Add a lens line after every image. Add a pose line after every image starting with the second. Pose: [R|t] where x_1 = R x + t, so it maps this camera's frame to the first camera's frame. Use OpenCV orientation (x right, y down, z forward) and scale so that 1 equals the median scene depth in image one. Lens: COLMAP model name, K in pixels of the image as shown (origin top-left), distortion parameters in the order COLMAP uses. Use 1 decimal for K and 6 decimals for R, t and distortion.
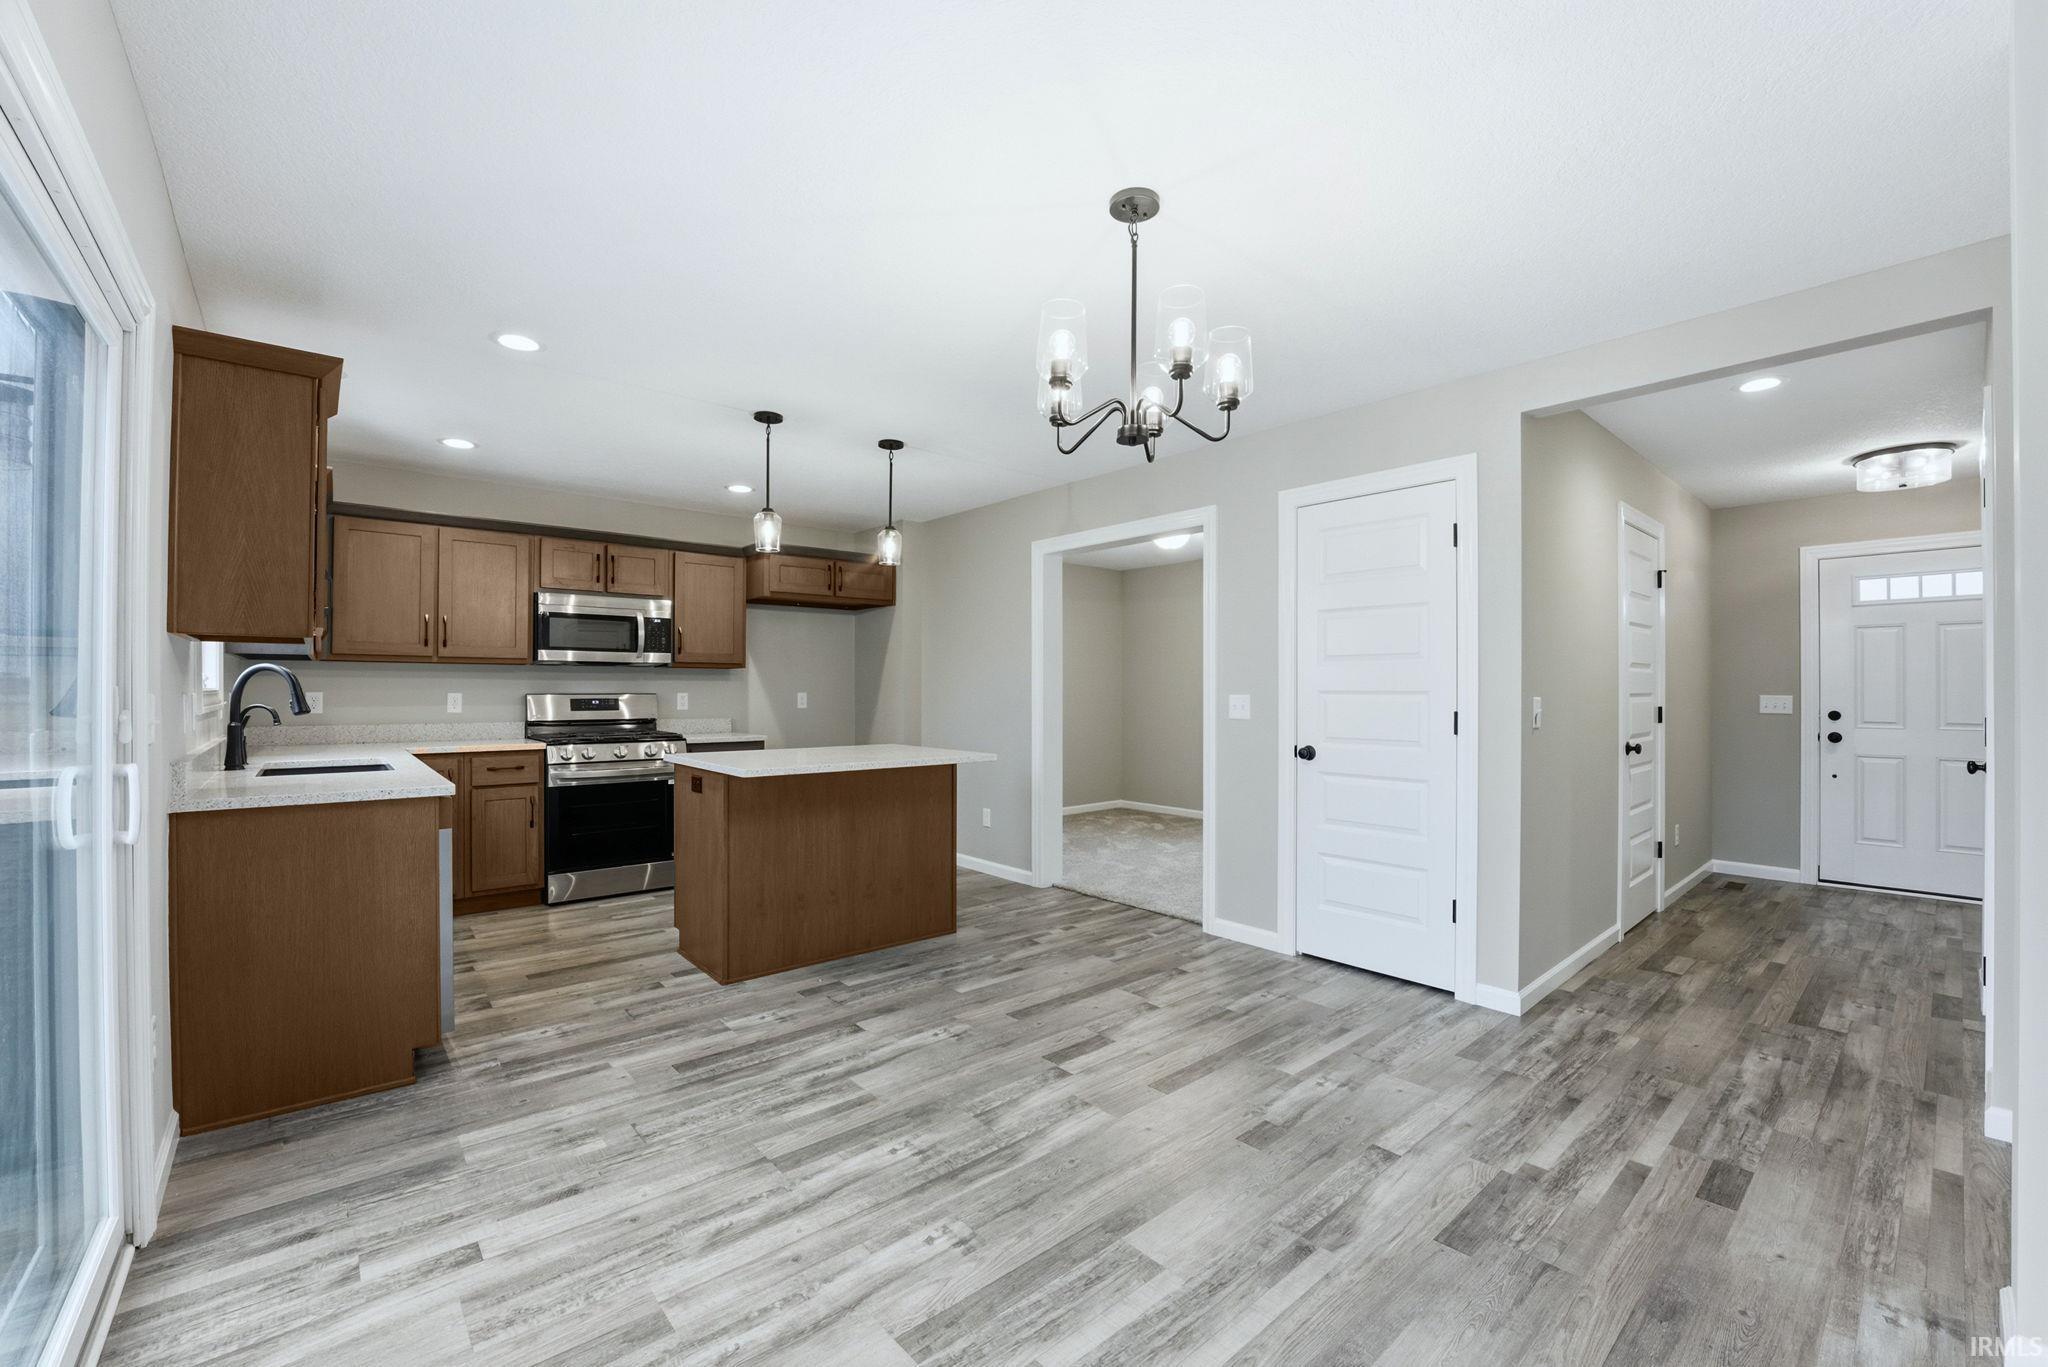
lens RADIAL K [[837.8, 0, 1031.6], [0, 837.8, 686.6], [0, 0, 1]] dist [-0.026041, 0.000018]
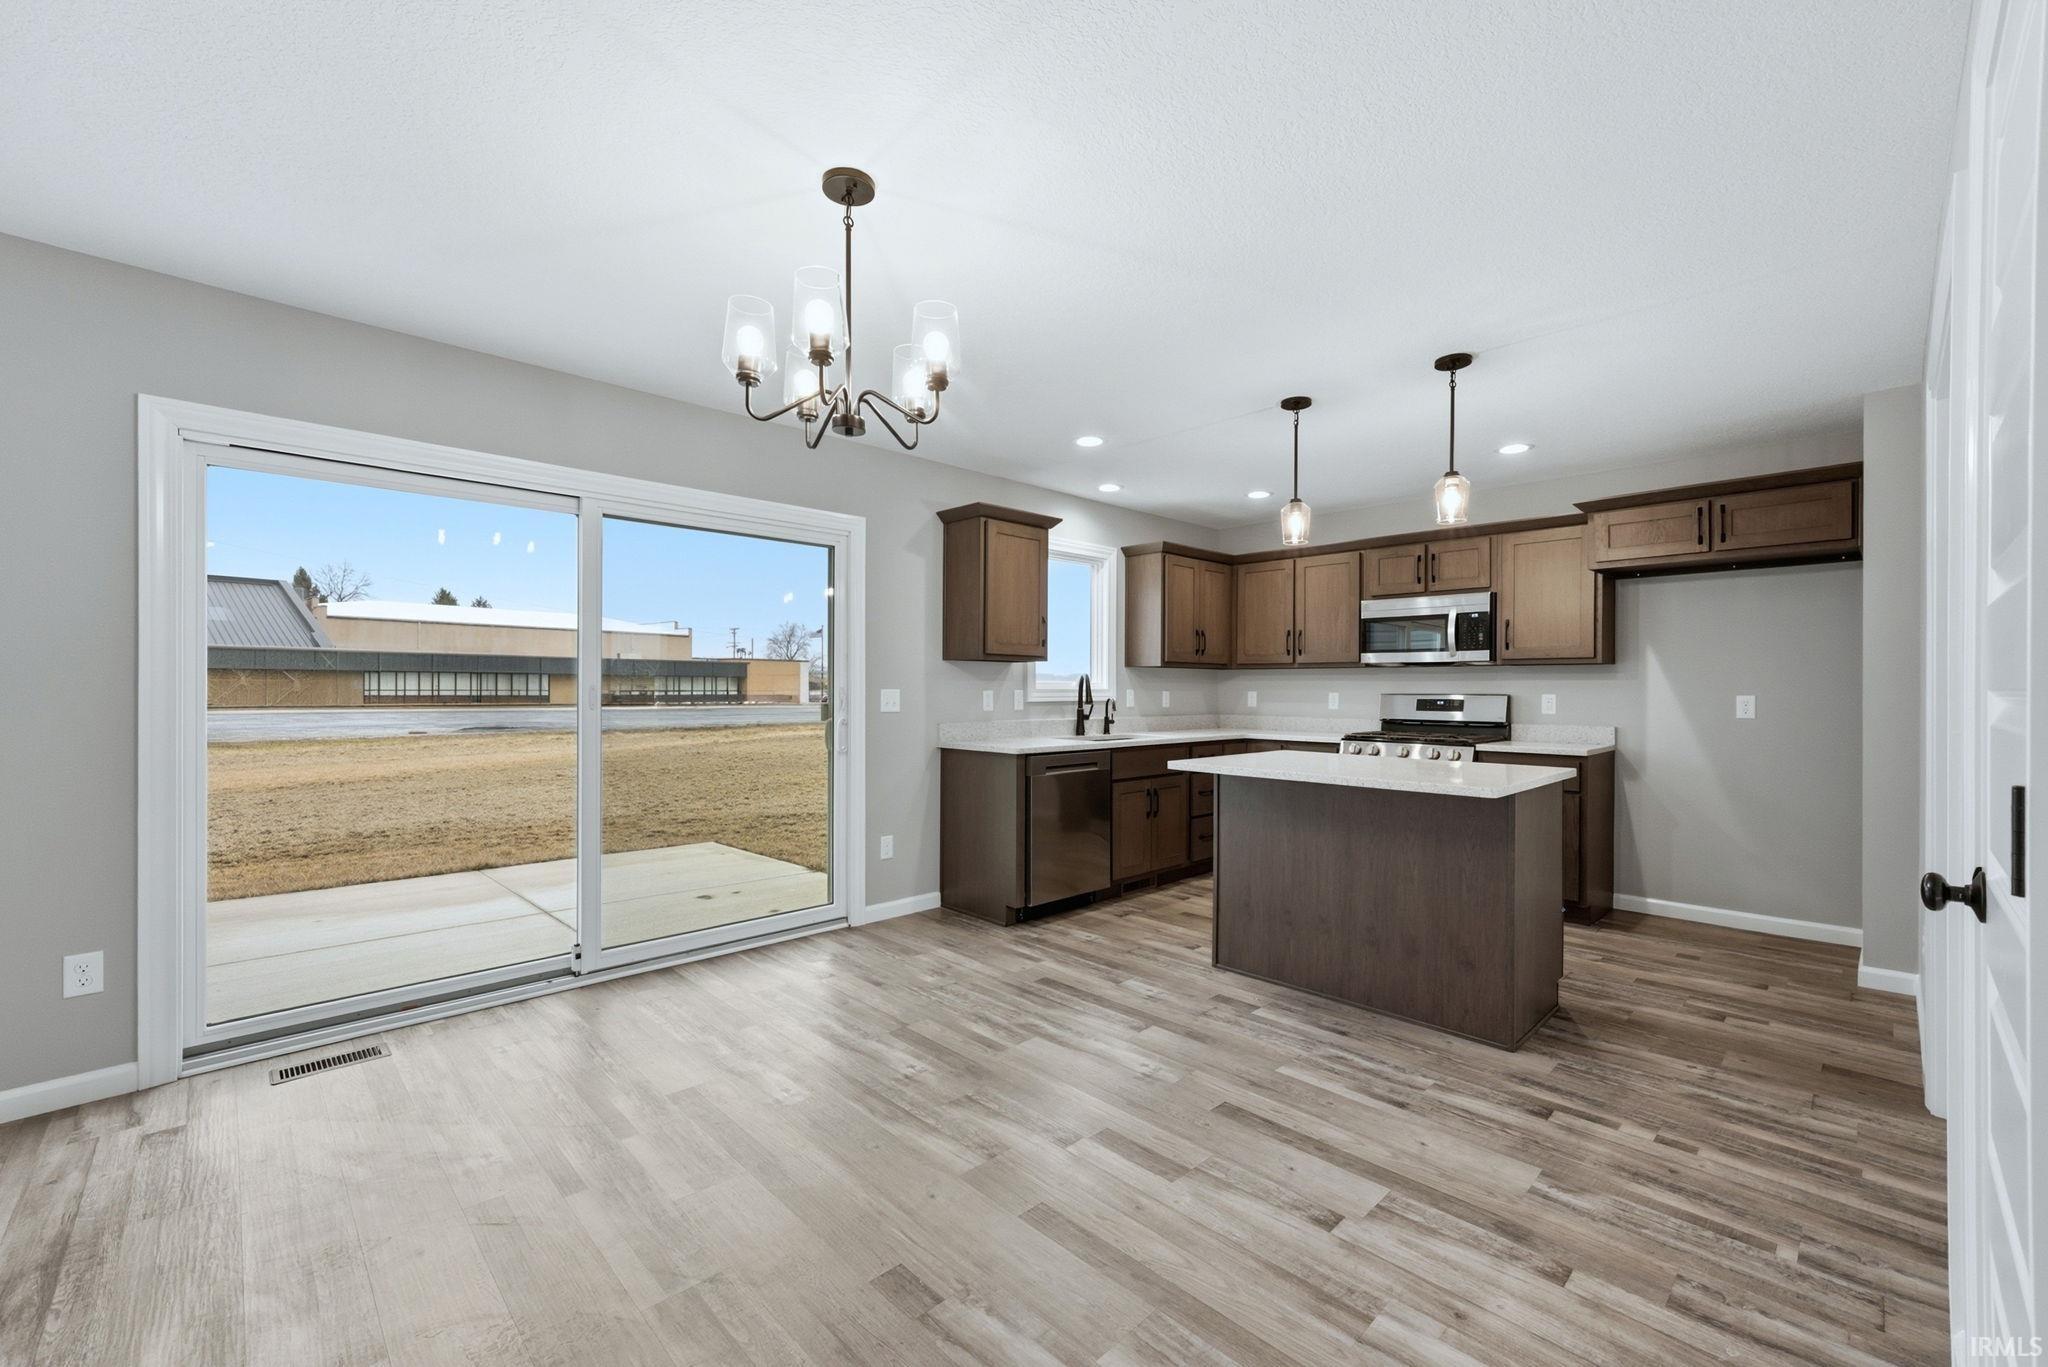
lens RADIAL K [[832.9, 0, 1032.7], [0, 832.9, 687.6], [0, 0, 1]] dist [-0.000696, 0.000047]
pose [[0.054077, -0.002490, -0.998534, 0.638684], [-0.000898, 0.999996, -0.002542, 0.005399], [0.998536, 0.001035, 0.054075, 0.669691]]
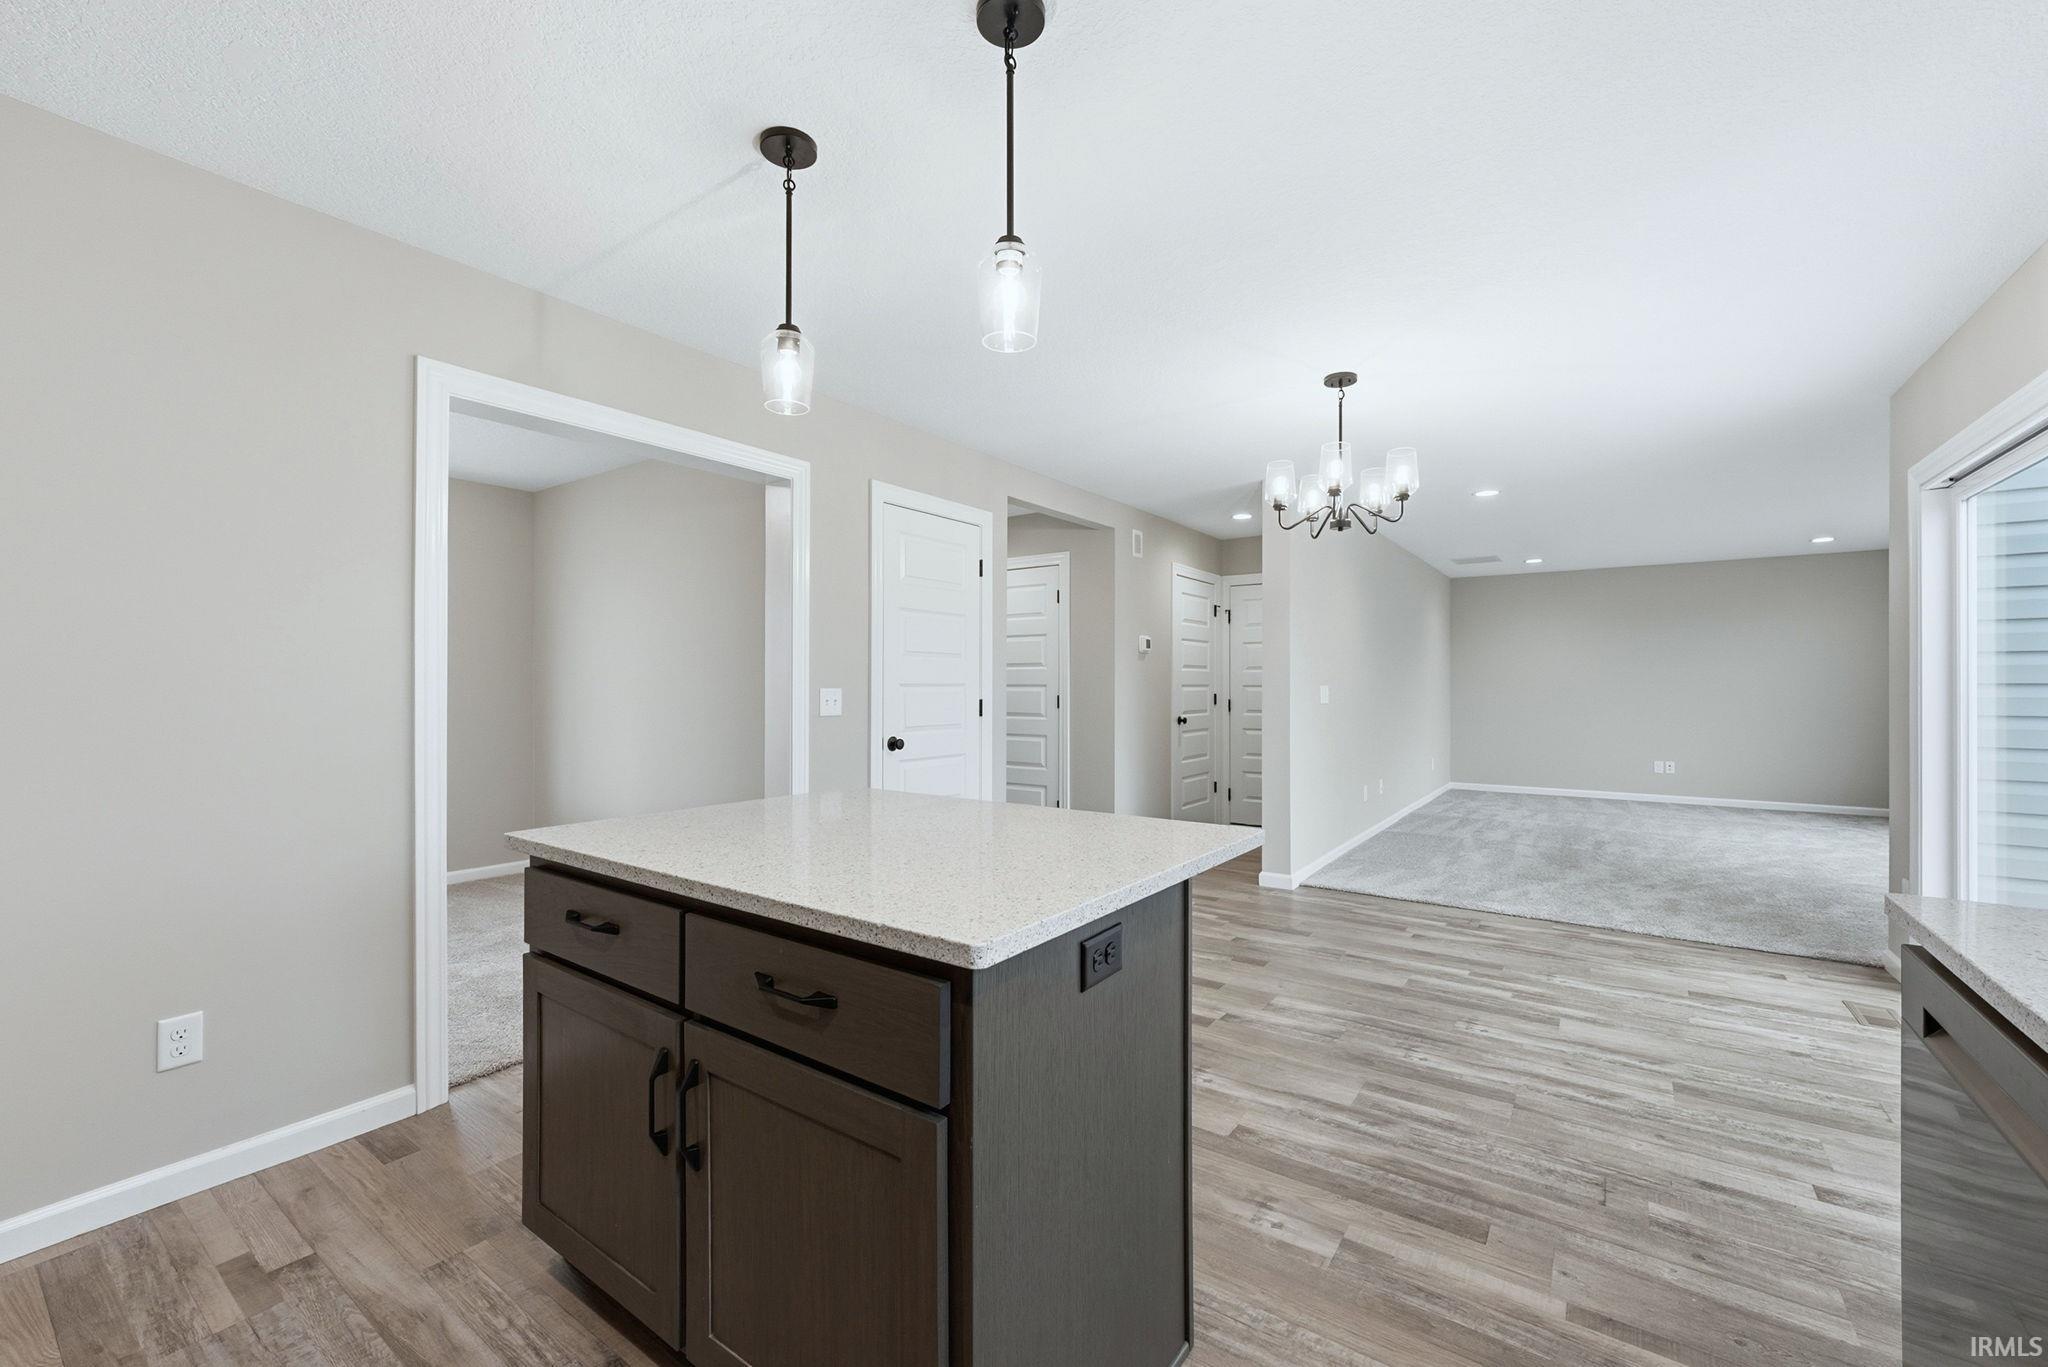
lens RADIAL K [[825.7, 0, 1035.1], [0, 825.7, 682.9], [0, 0, 1]] dist [-0.000330, 0.000373]
pose [[-0.237198, -0.000795, 0.971461, -0.735248], [-0.005558, 0.999984, -0.000539, 0.003010], [-0.971445, -0.005528, -0.237199, 1.117682]]
